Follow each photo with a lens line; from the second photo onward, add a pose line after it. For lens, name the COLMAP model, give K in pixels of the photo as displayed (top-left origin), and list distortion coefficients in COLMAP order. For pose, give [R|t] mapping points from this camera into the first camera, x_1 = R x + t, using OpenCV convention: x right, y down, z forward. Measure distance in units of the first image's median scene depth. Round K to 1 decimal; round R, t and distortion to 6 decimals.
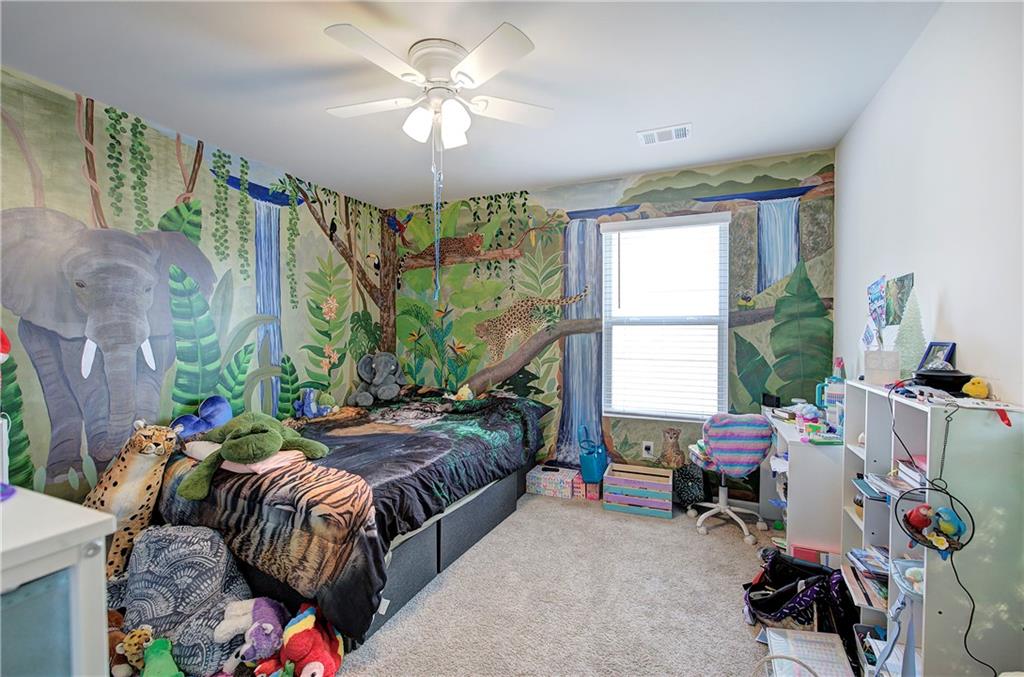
lens RADIAL K [[433.7, 0, 515.5], [0, 433.7, 334.3], [0, 0, 1]] dist [-0.000694, -0.000028]
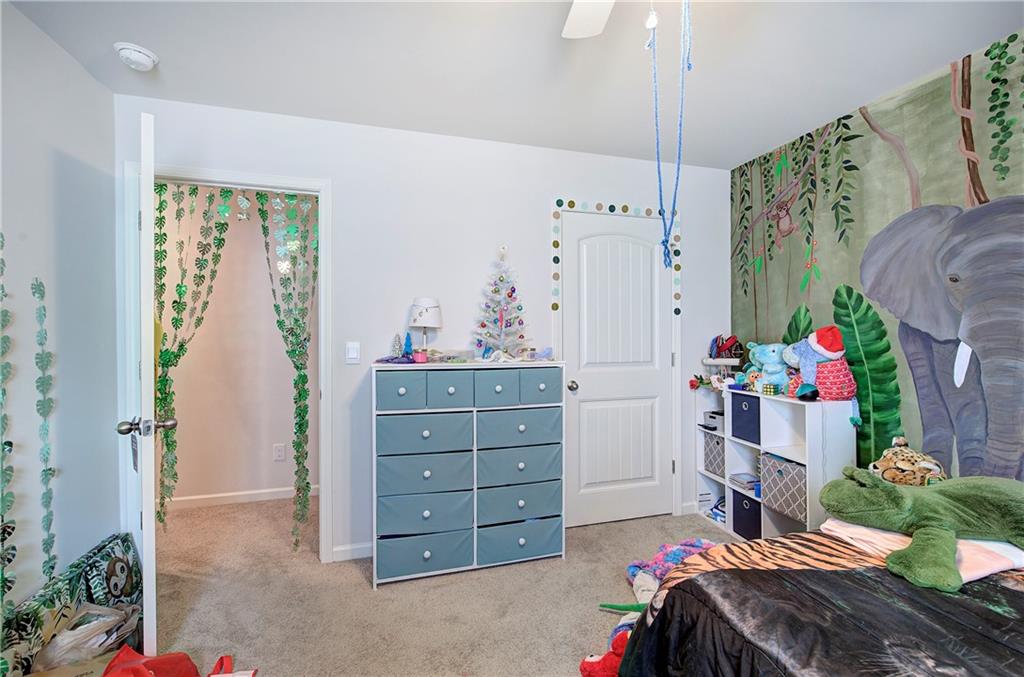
lens RADIAL K [[433.7, 0, 515.5], [0, 433.7, 334.3], [0, 0, 1]] dist [-0.000694, -0.000028]
pose [[-0.771074, 0.001783, -0.636743, 0.236846], [0.002403, 0.999997, -0.000110, -0.005971], [0.636741, -0.001615, -0.771076, 1.123238]]
